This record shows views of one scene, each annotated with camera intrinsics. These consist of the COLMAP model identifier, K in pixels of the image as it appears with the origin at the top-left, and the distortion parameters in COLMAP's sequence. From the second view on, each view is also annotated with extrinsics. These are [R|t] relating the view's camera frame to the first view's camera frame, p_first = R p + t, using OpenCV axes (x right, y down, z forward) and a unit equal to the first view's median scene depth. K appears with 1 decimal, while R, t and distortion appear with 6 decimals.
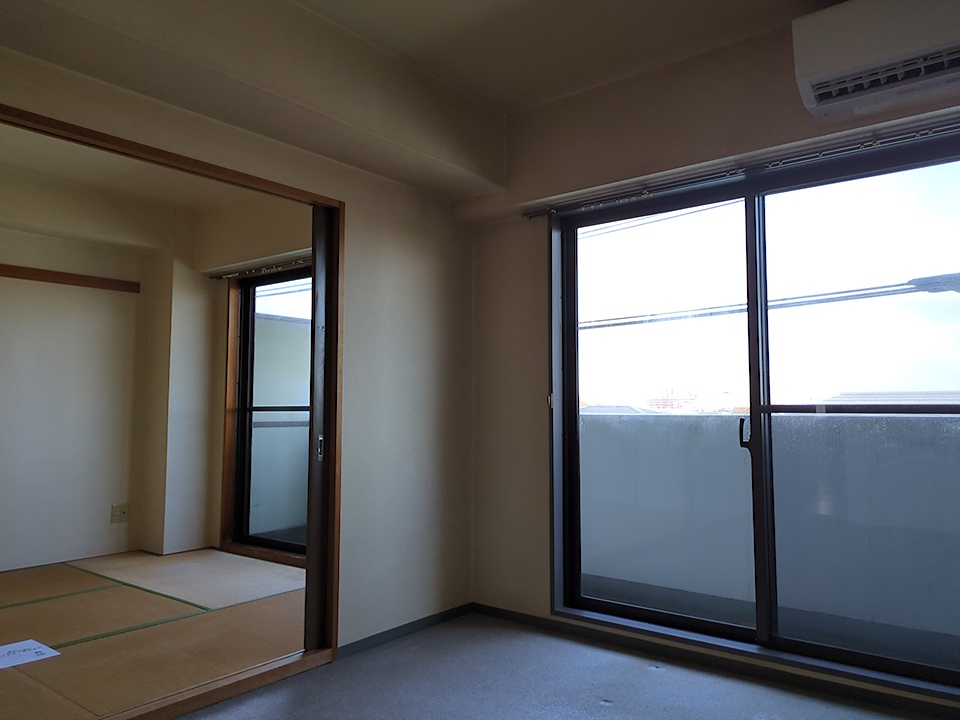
lens RADIAL K [[735.7, 0, 484.2], [0, 735.7, 356.3], [0, 0, 1]] dist [0.055083, -0.037698]
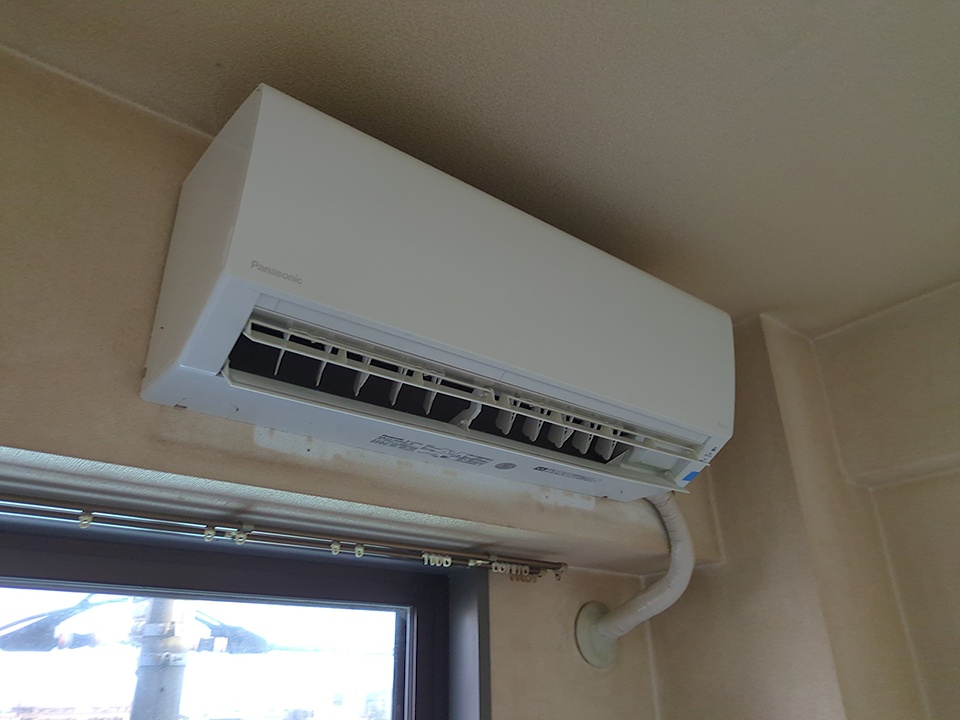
lens RADIAL K [[735.7, 0, 484.2], [0, 735.7, 356.3], [0, 0, 1]] dist [0.055083, -0.037698]
pose [[0.185321, 0.420419, 0.888203, 0.184912], [-0.044651, 0.906528, -0.419777, -0.200674], [-0.981663, 0.038134, 0.186770, 0.744475]]
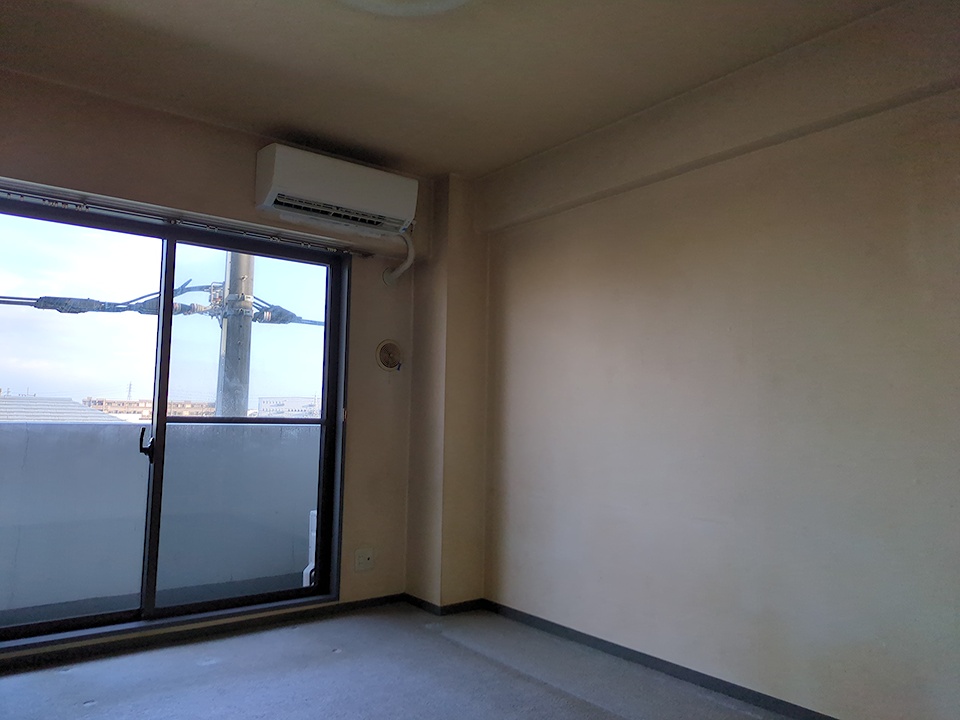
lens RADIAL K [[735.7, 0, 484.2], [0, 735.7, 356.3], [0, 0, 1]] dist [0.055083, -0.037698]
pose [[0.205904, 0.094792, 0.973970, -0.716036], [-0.084731, 0.993286, -0.078759, 0.020778], [-0.974897, -0.066309, 0.212553, 0.254094]]
